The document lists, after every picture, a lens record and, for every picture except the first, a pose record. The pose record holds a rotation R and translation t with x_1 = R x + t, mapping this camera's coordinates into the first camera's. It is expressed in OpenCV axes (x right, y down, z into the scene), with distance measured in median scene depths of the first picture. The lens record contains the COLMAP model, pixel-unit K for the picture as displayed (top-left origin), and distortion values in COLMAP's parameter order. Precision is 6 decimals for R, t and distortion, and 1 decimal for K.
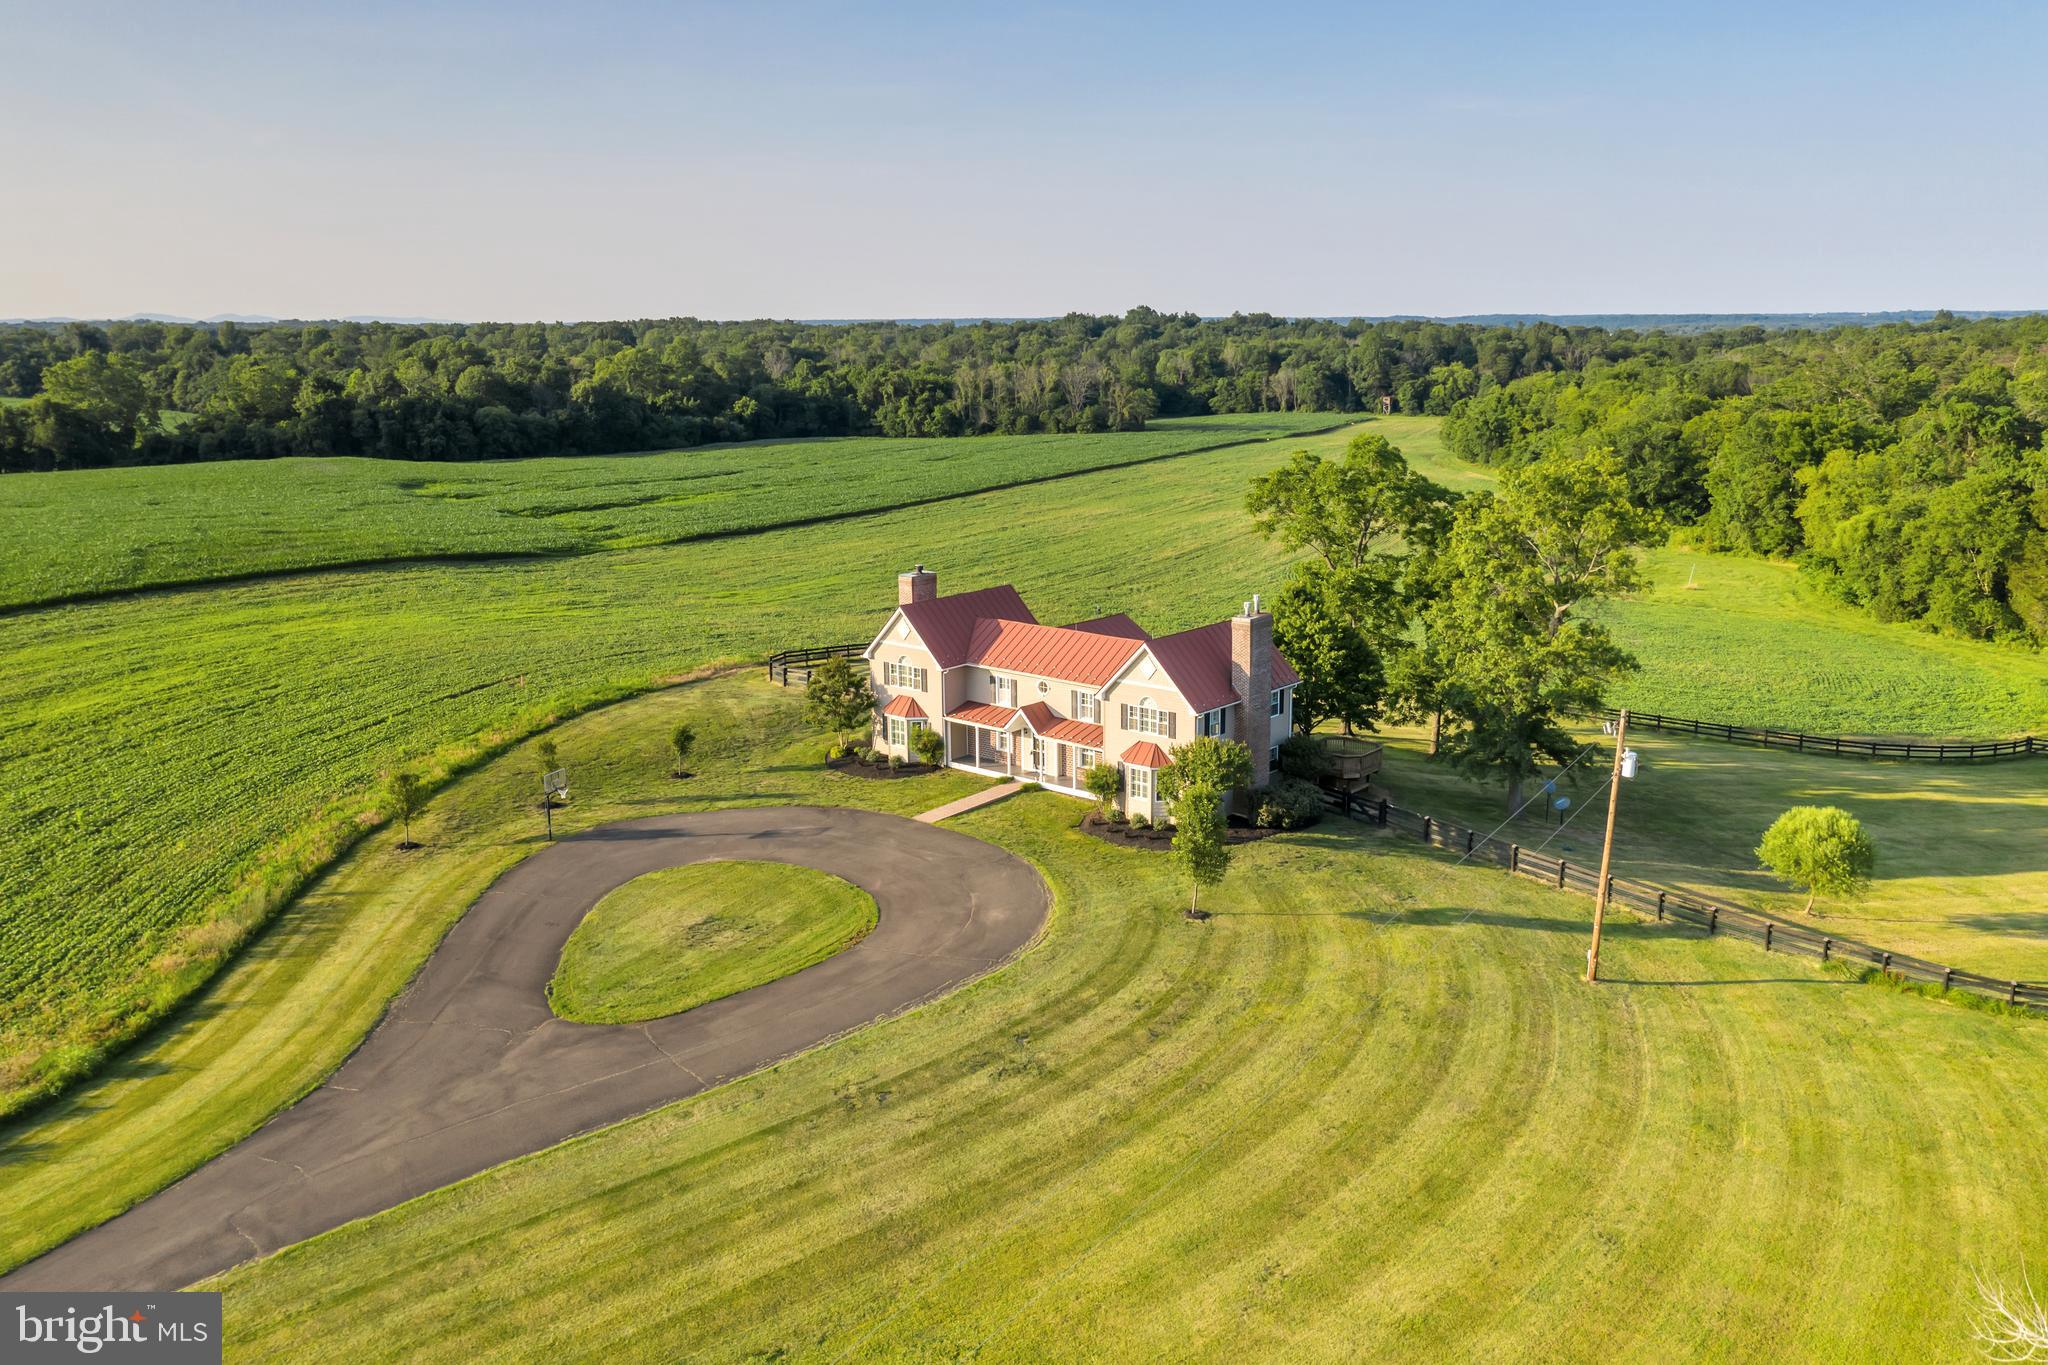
lens RADIAL K [[1652.1, 0, 1024.0], [0, 1652.1, 682.5], [0, 0, 1]] dist [-0.006427, 0.002993]
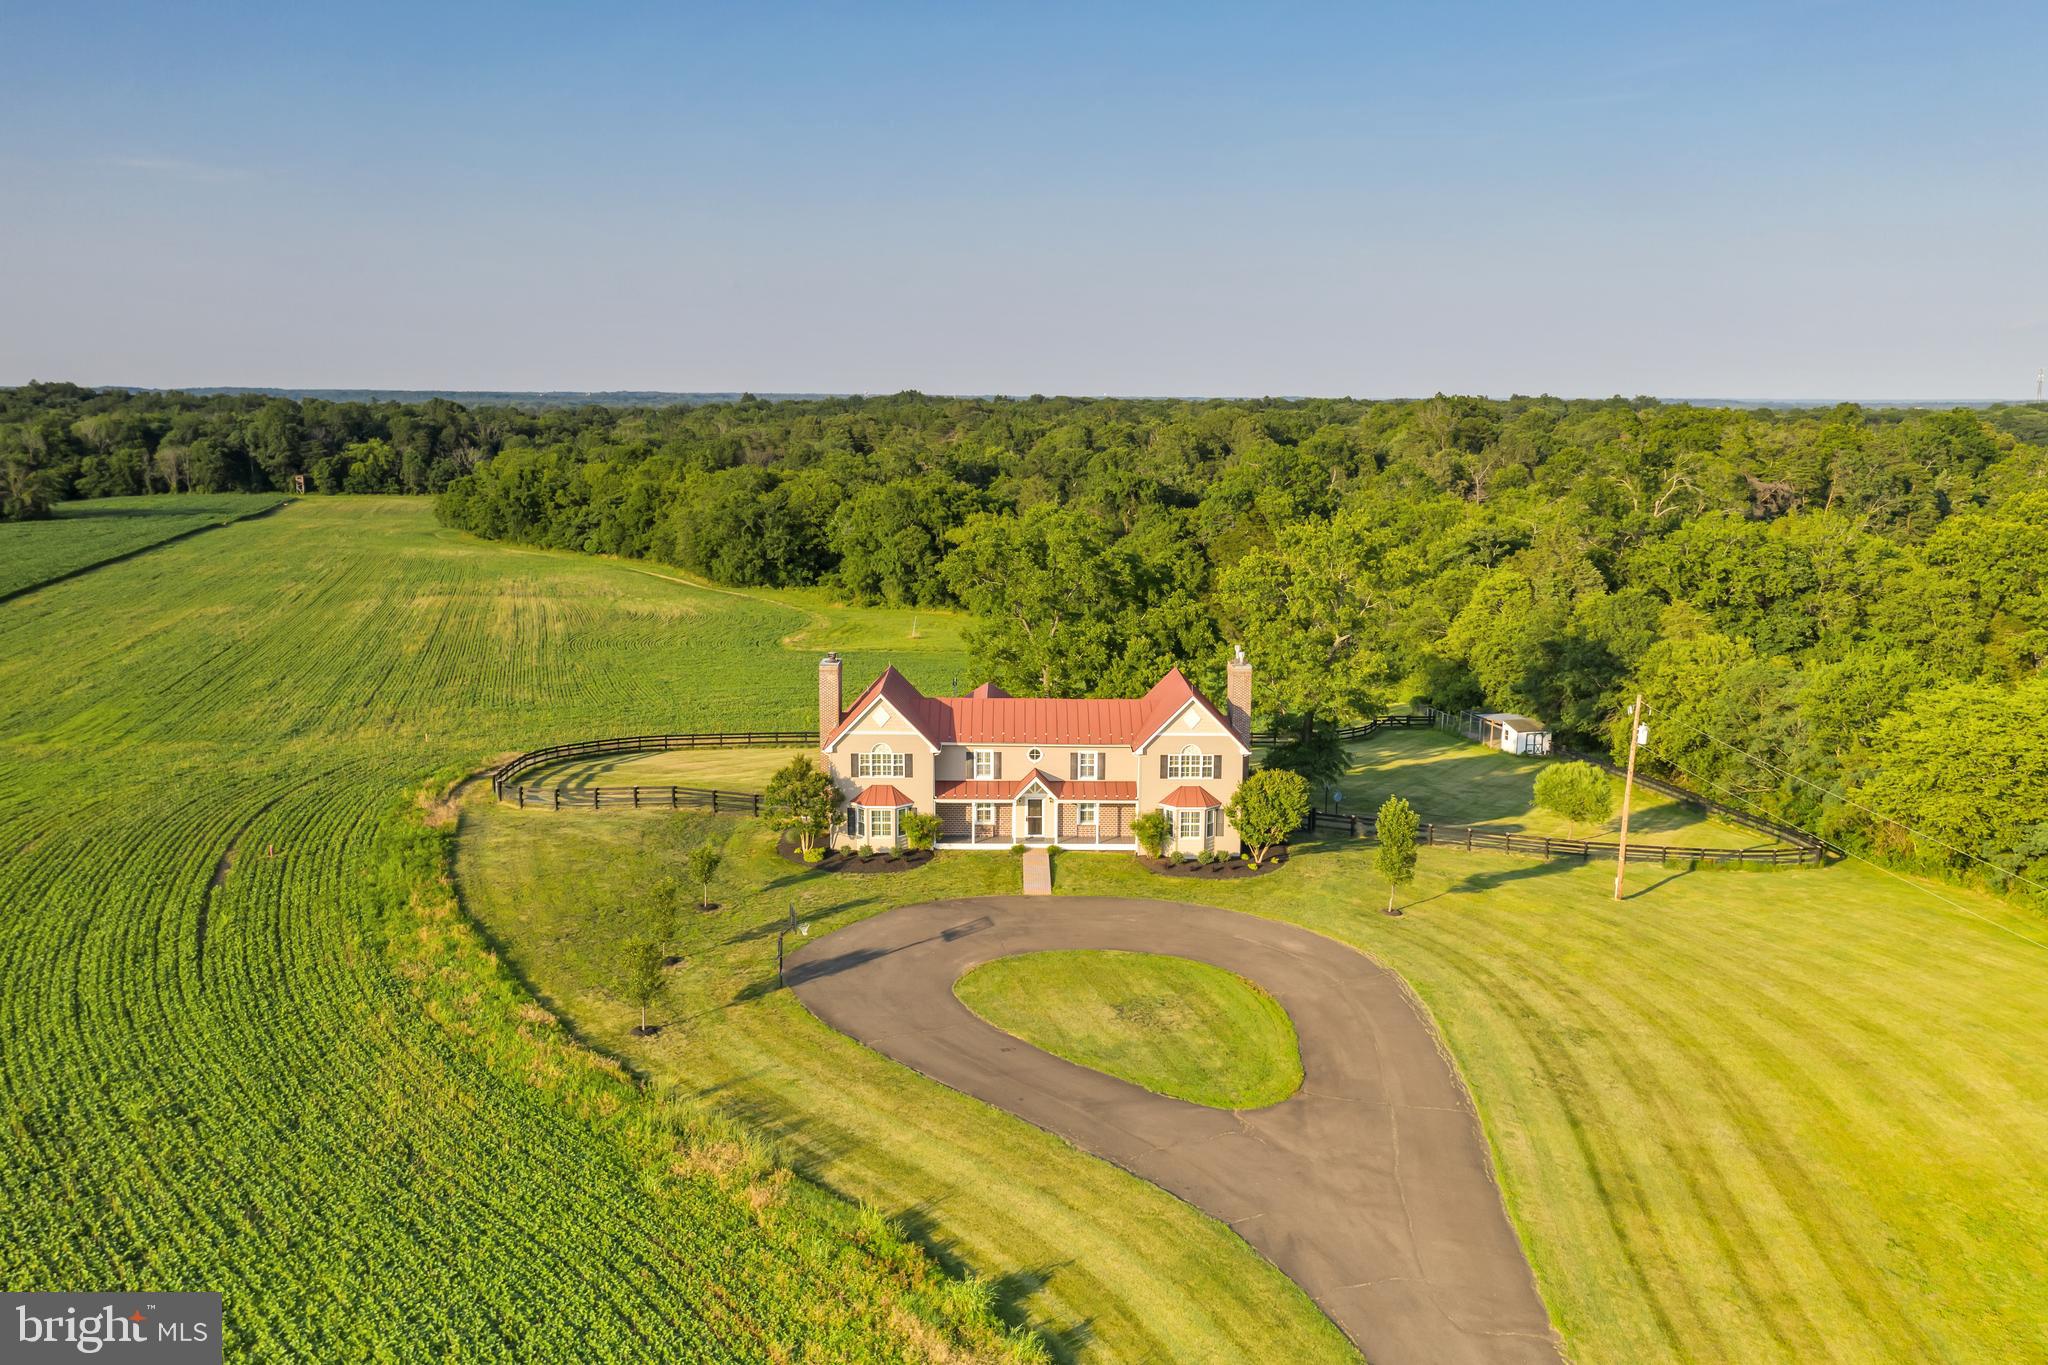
lens RADIAL K [[1652.1, 0, 1024.0], [0, 1652.1, 682.5], [0, 0, 1]] dist [-0.006427, 0.002993]
pose [[0.747648, -0.096326, 0.657072, -0.165512], [0.125305, 0.992114, 0.002864, -0.011384], [-0.652166, 0.080193, 0.753822, 0.052951]]
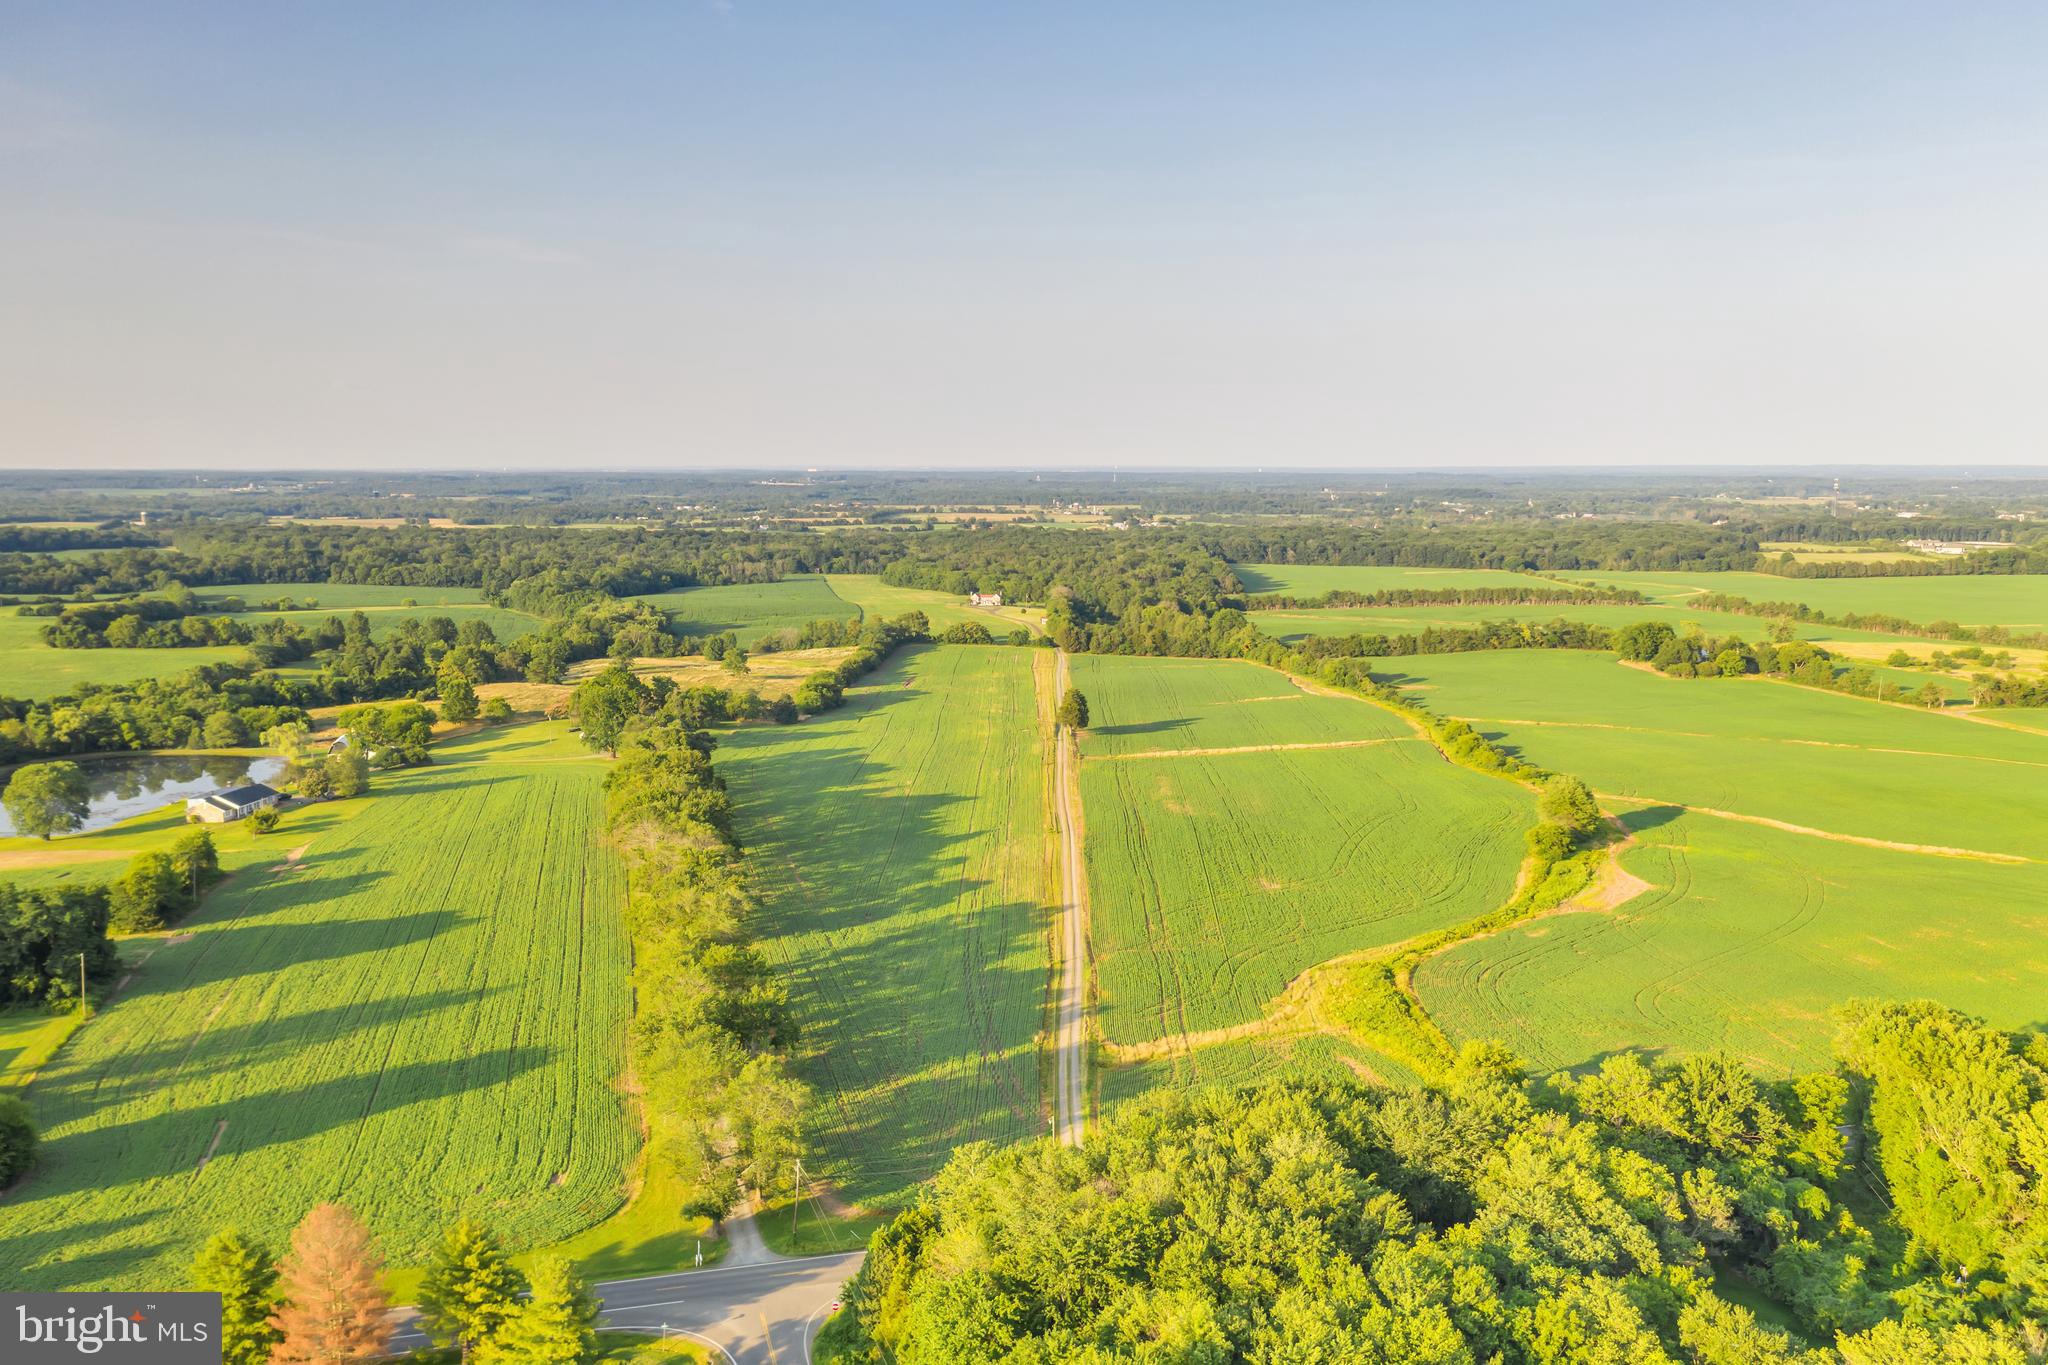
lens RADIAL K [[1652.1, 0, 1024.0], [0, 1652.1, 682.5], [0, 0, 1]] dist [-0.006427, 0.002993]
pose [[0.816314, -0.066818, 0.573730, -1.992627], [0.114779, 0.992243, -0.047752, 0.360582], [-0.566089, 0.104833, 0.817651, -2.704821]]
